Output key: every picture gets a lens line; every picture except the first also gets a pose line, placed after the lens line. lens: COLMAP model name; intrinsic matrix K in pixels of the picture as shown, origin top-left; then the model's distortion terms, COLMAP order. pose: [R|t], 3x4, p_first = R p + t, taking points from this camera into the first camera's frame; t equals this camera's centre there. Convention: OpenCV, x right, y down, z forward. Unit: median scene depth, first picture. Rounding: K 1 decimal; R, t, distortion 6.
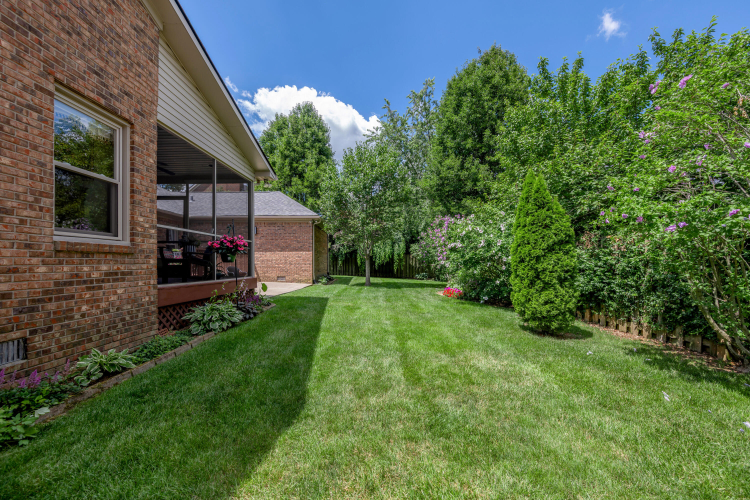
lens RADIAL K [[295.6, 0, 375.6], [0, 295.6, 253.0], [0, 0, 1]] dist [-0.008055, 0.000564]
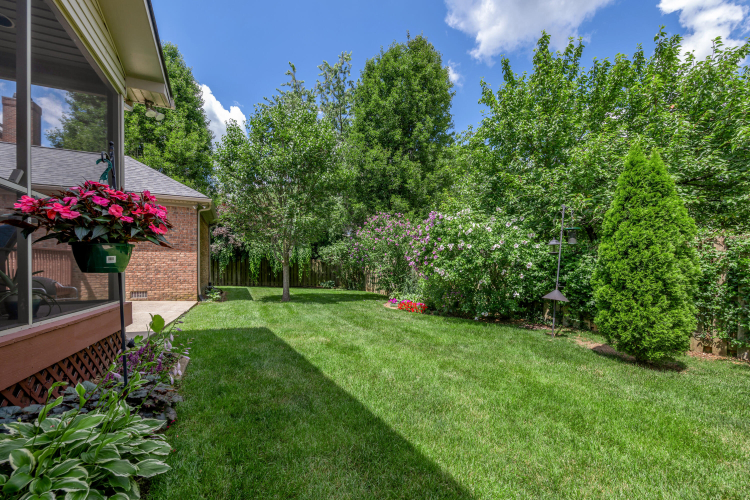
lens RADIAL K [[295.6, 0, 367.3], [0, 295.6, 266.1], [0, 0, 1]] dist [-0.008055, 0.000564]
pose [[0.905811, 0.003787, 0.423666, -0.138016], [-0.014734, 0.999637, 0.022566, 0.005081], [-0.423427, -0.026683, 0.905537, 0.218312]]
